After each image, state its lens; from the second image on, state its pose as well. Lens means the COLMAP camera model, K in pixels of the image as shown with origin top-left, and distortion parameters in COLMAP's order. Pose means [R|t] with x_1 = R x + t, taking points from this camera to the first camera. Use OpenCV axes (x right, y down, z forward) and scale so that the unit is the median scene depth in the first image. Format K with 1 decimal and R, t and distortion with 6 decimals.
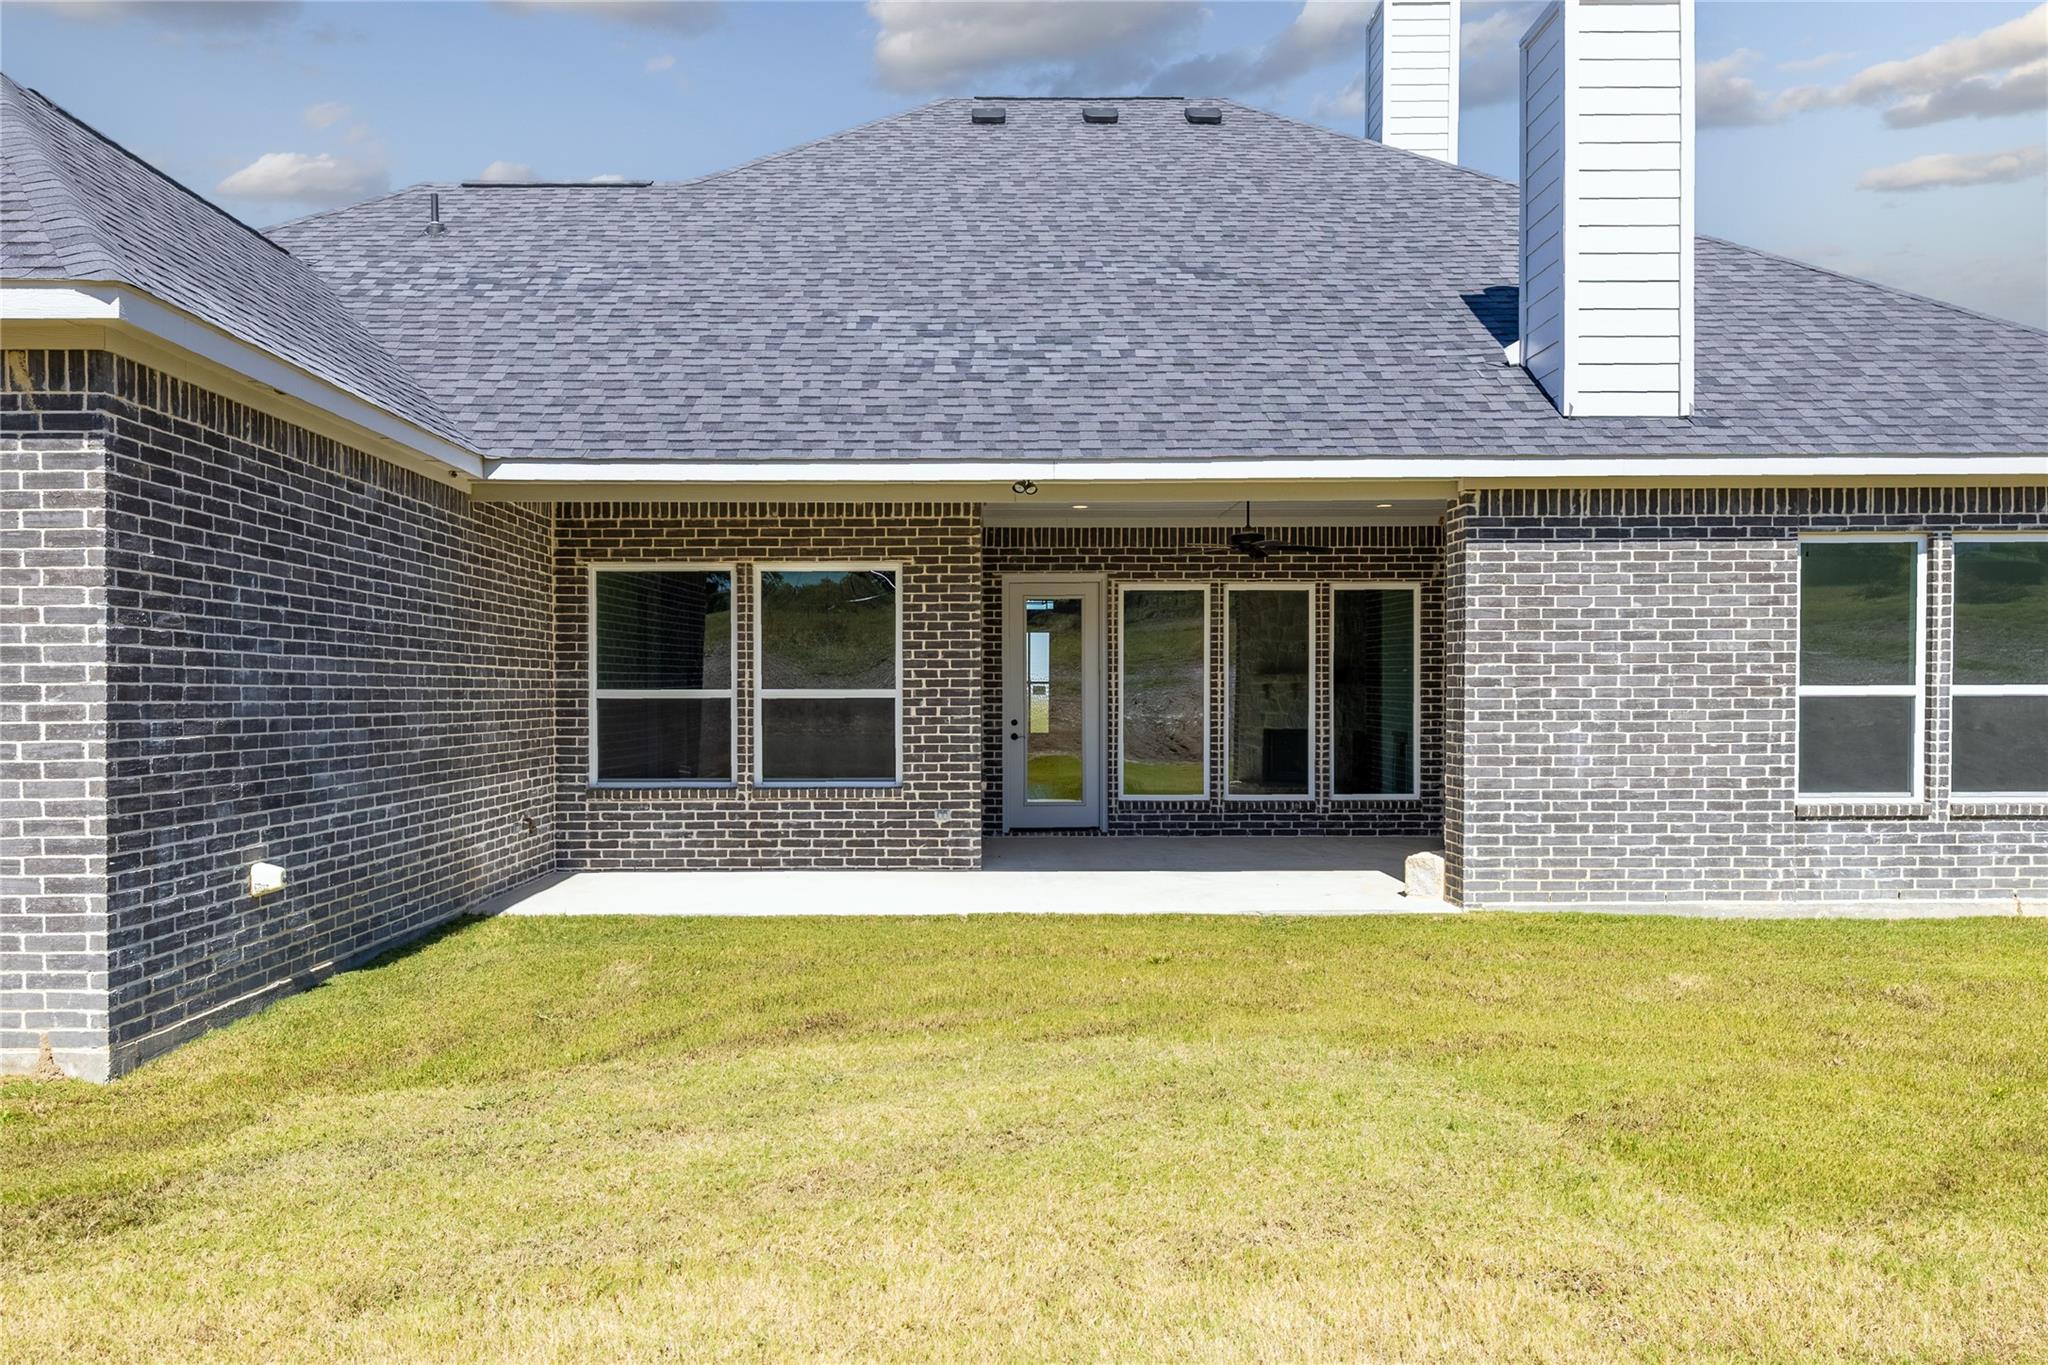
lens RADIAL K [[914.1, 0, 1019.9], [0, 914.1, 701.4], [0, 0, 1]] dist [-0.003273, -0.000461]
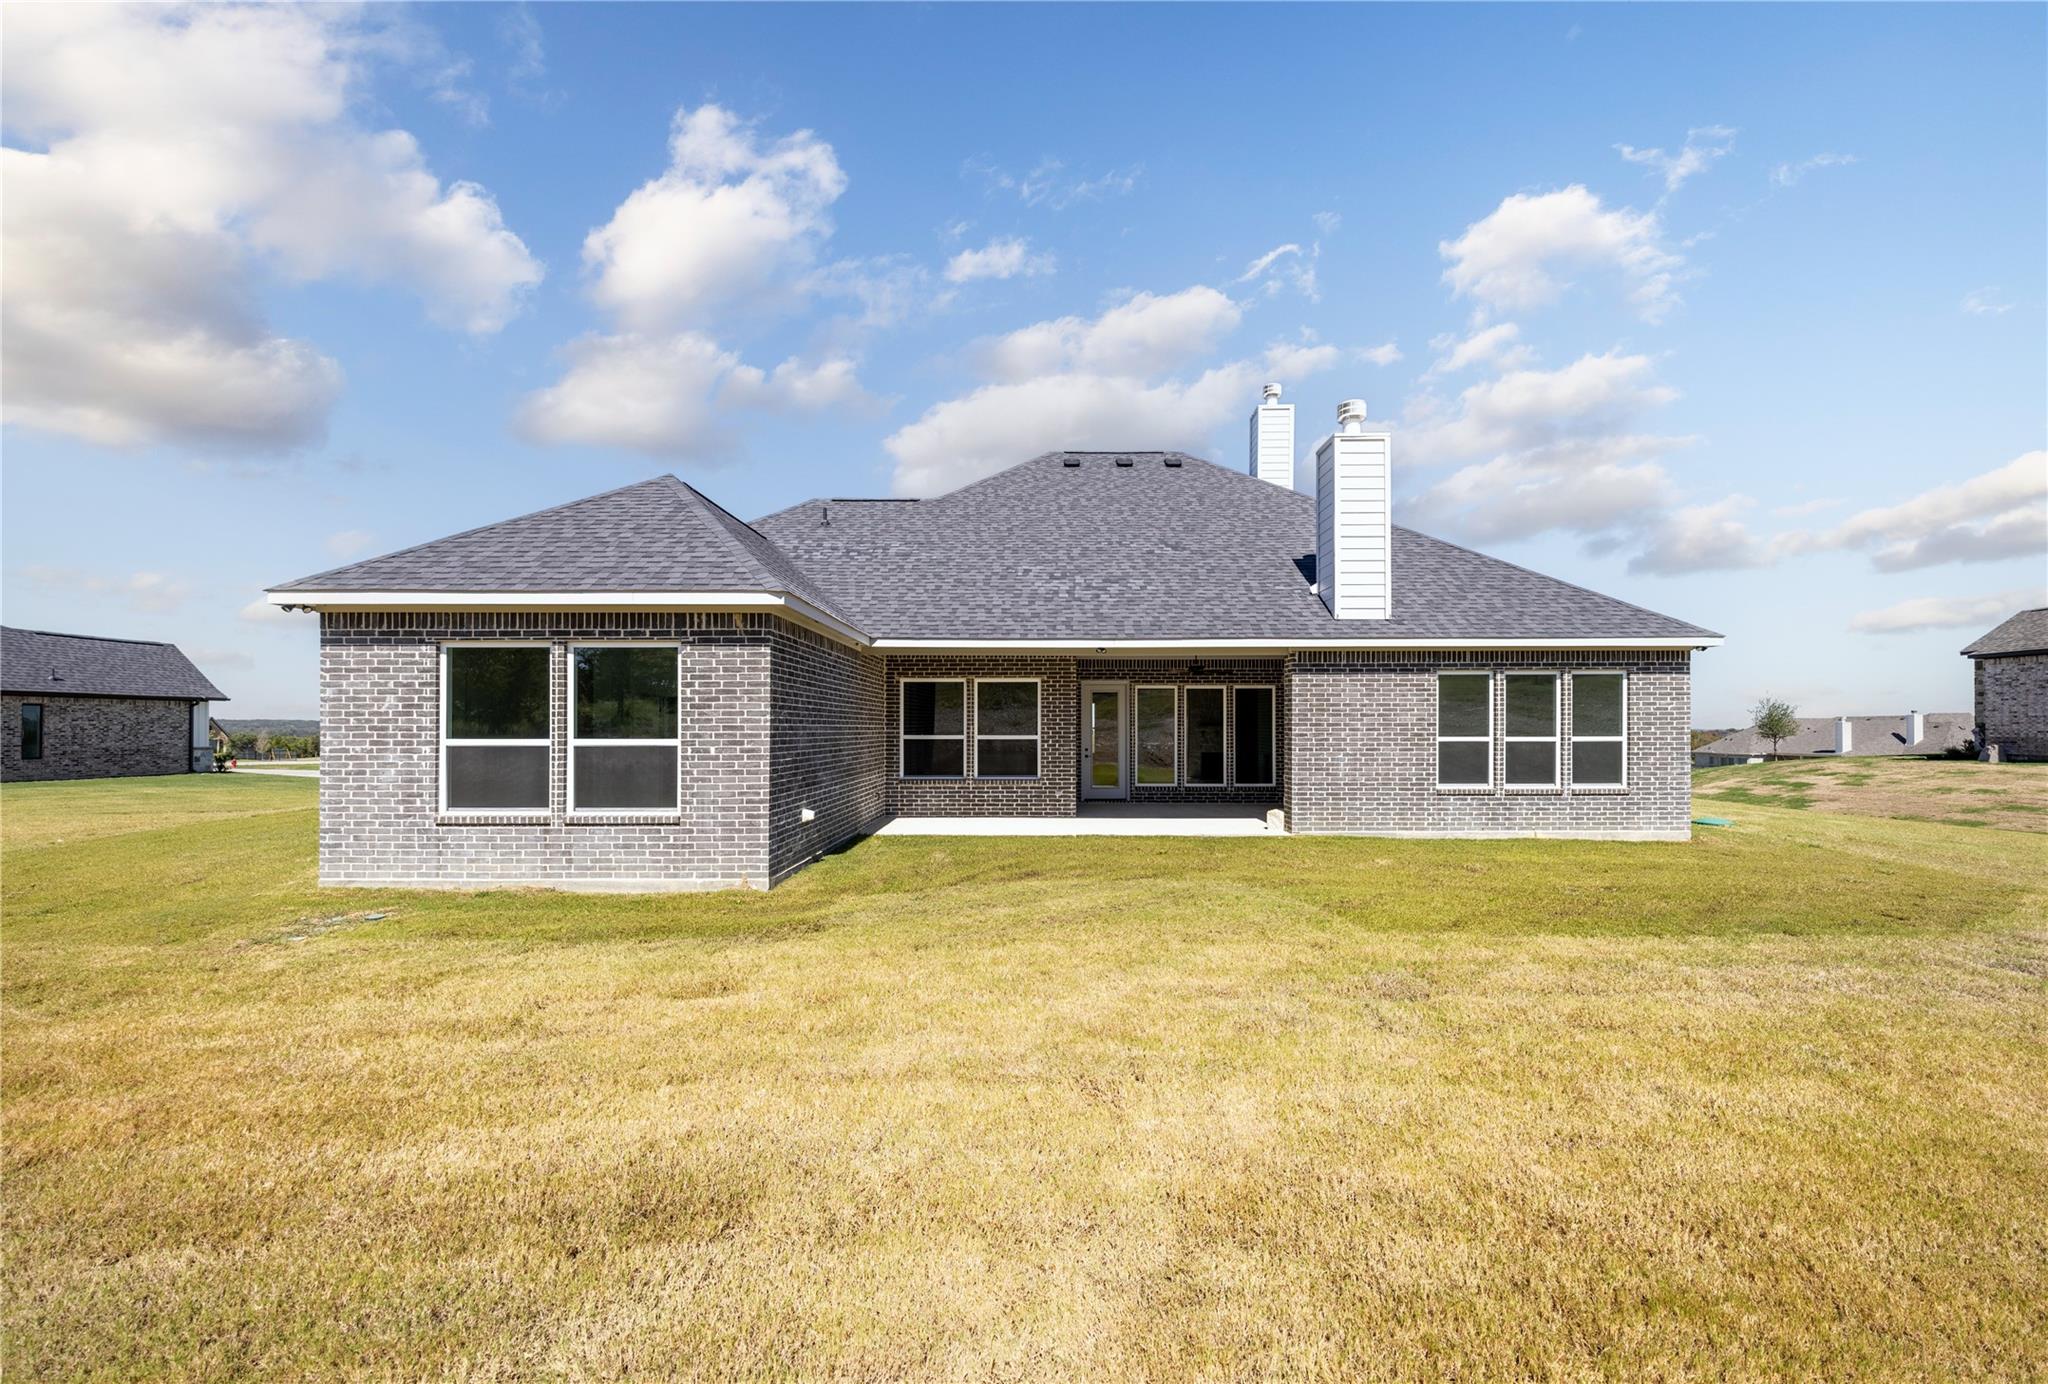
lens RADIAL K [[631.8, 0, 1021.8], [0, 631.8, 706.7], [0, 0, 1]] dist [0.000007, -0.000011]
pose [[0.999989, 0.004060, 0.002485, -0.191549], [-0.004004, 0.999747, -0.022150, -0.052370], [-0.002575, 0.022139, 0.999752, -0.573390]]
